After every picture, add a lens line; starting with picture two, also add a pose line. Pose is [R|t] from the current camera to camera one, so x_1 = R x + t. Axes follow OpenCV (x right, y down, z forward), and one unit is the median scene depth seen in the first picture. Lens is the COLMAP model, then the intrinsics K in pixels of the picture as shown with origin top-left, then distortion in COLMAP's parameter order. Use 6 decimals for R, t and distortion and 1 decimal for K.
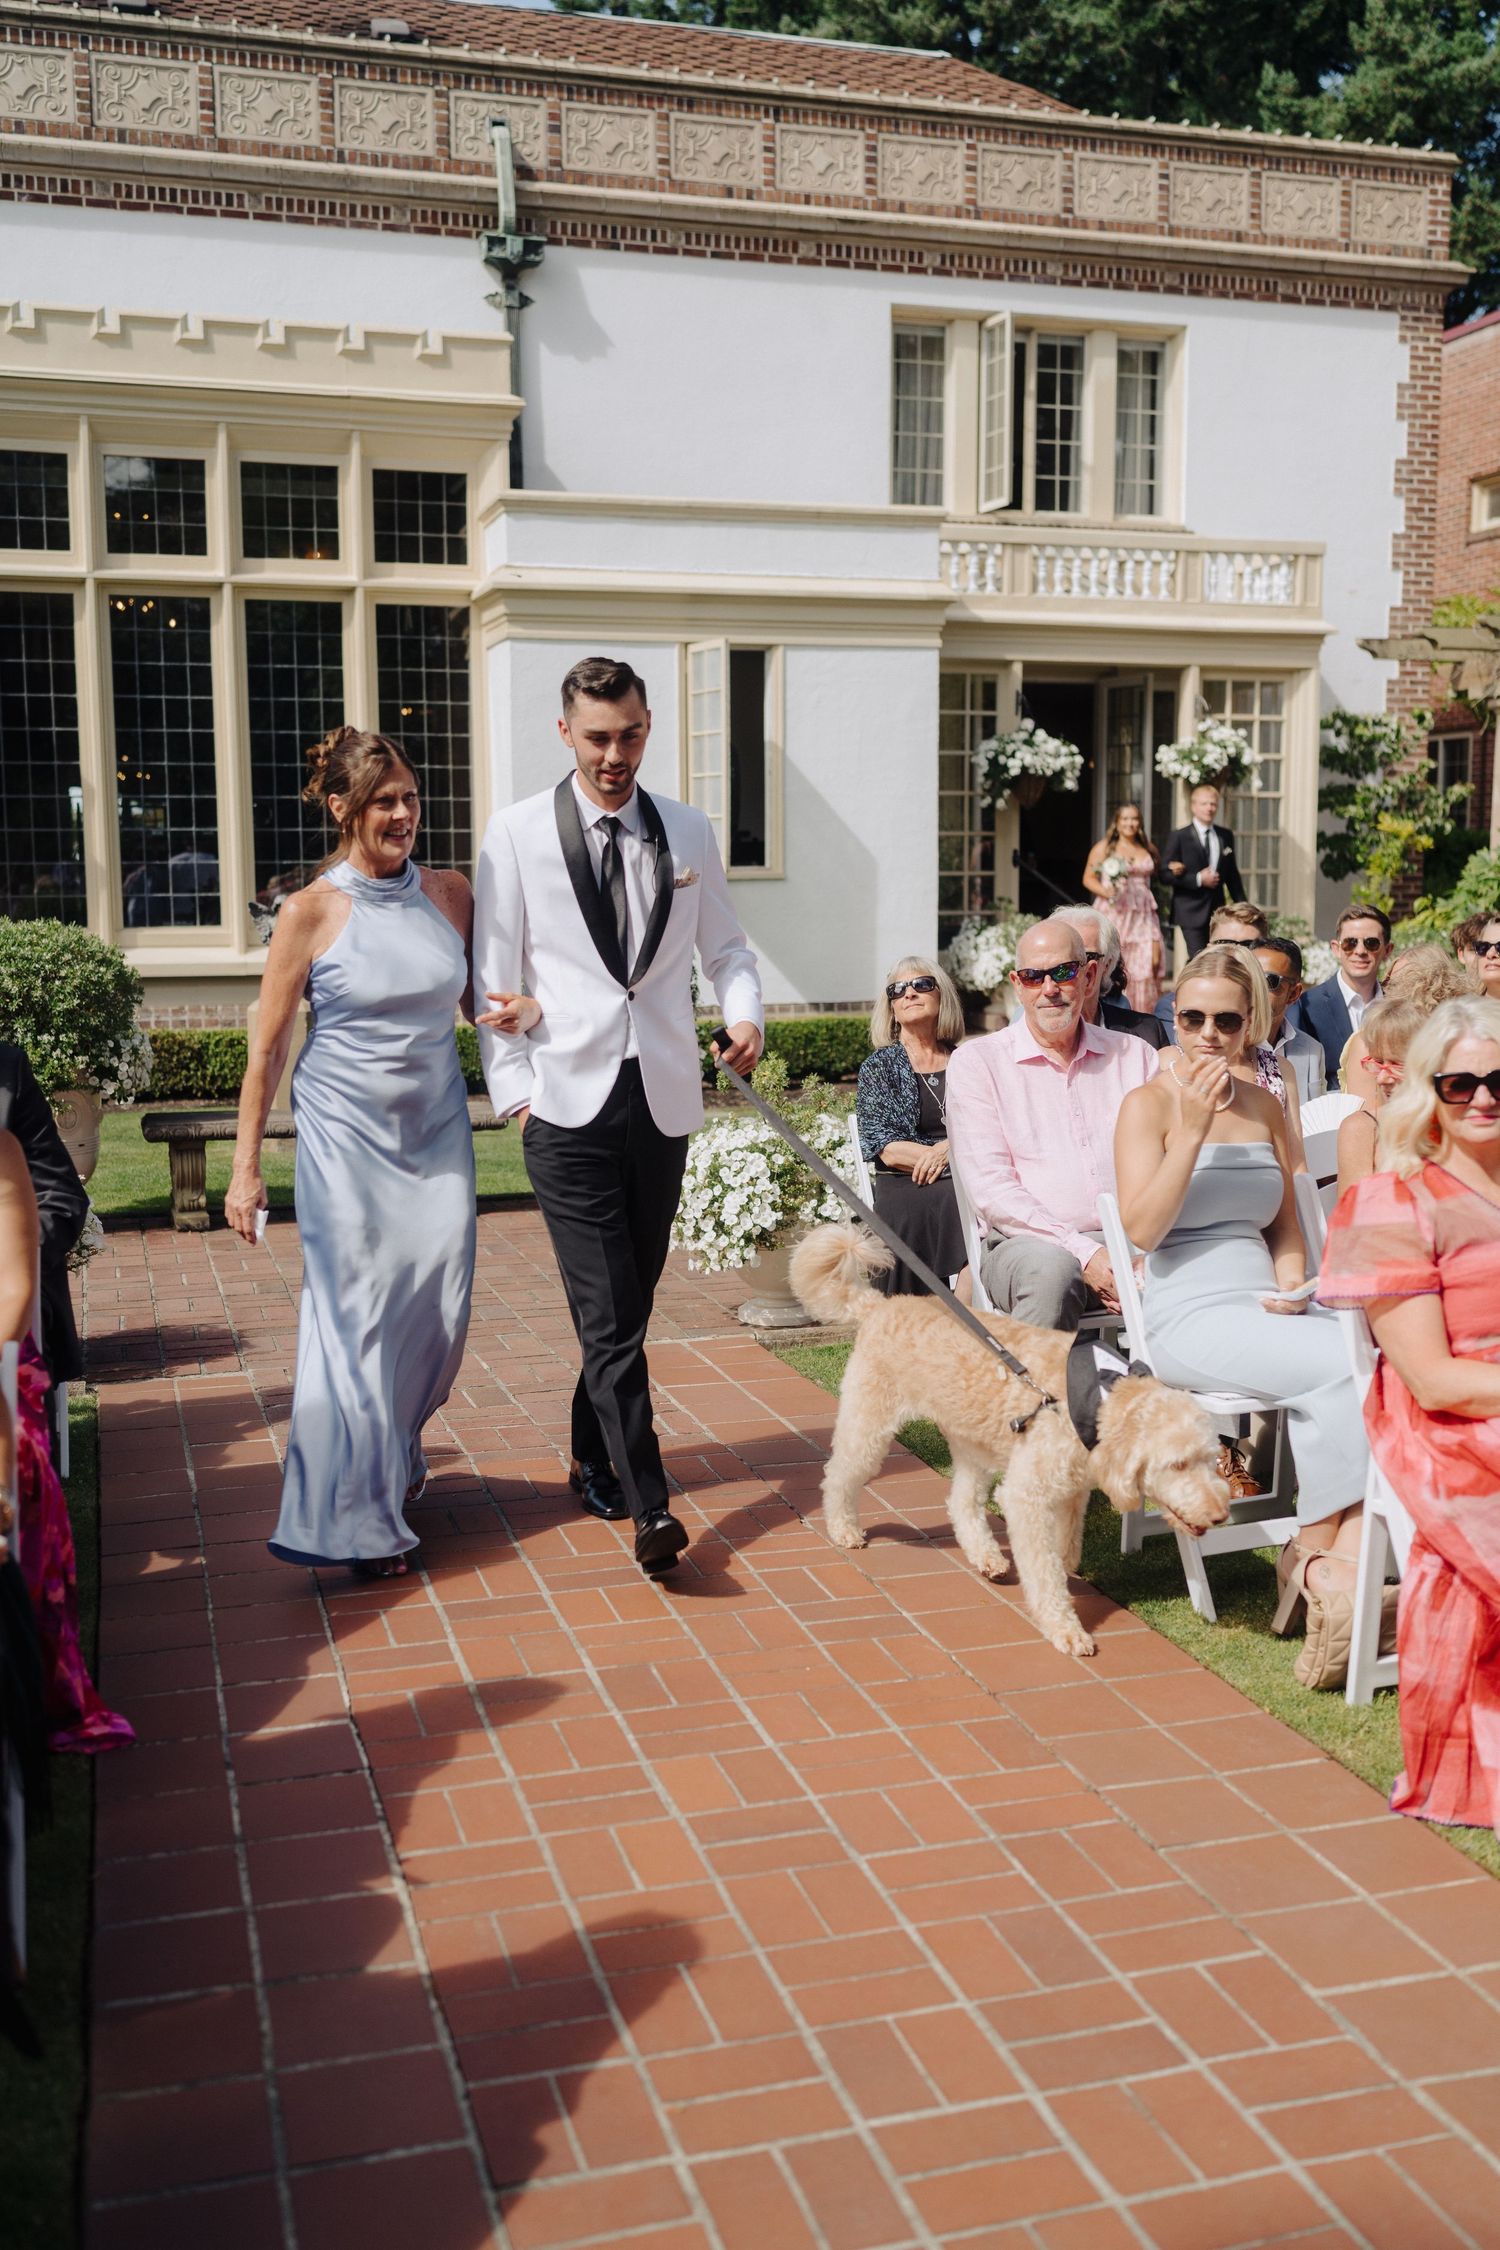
lens RADIAL K [[2249.8, 0, 756.0], [0, 2249.8, 1126.3], [0, 0, 1]] dist [-0.013182, 0.115087]
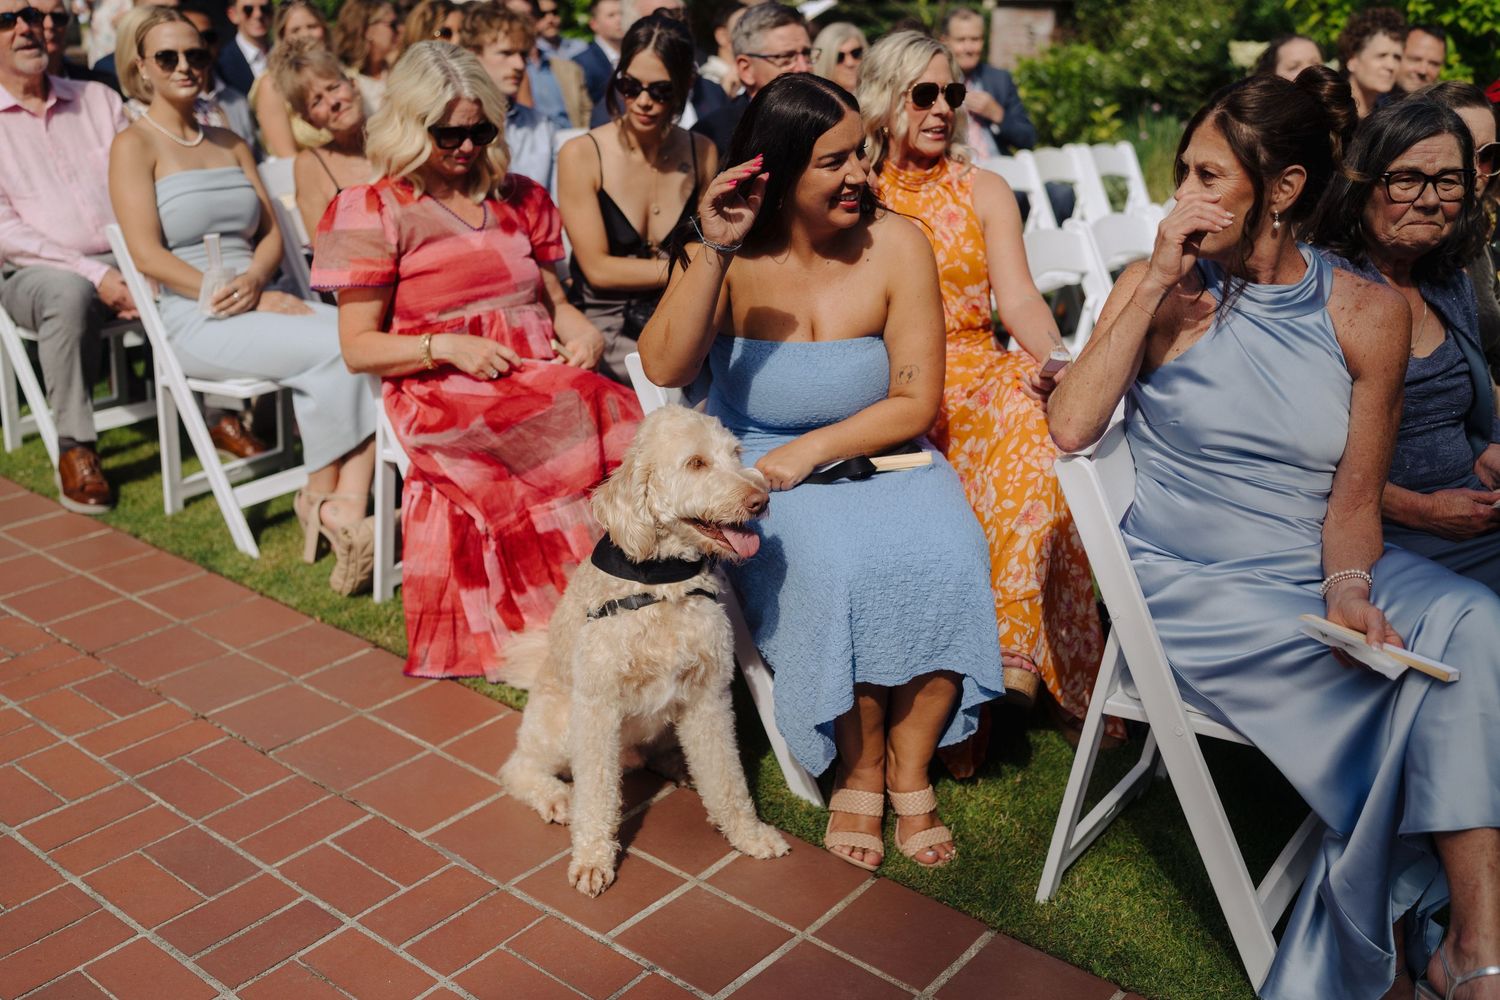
lens RADIAL K [[1499.9, 0, 670.5], [0, 1499.9, 499.3], [0, 0, 1]] dist [-0.013182, 0.115087]
pose [[0.843961, -0.173269, 0.507649, -0.026867], [0.058342, 0.970429, 0.234230, 0.003874], [-0.533222, -0.168064, 0.829113, 0.196982]]
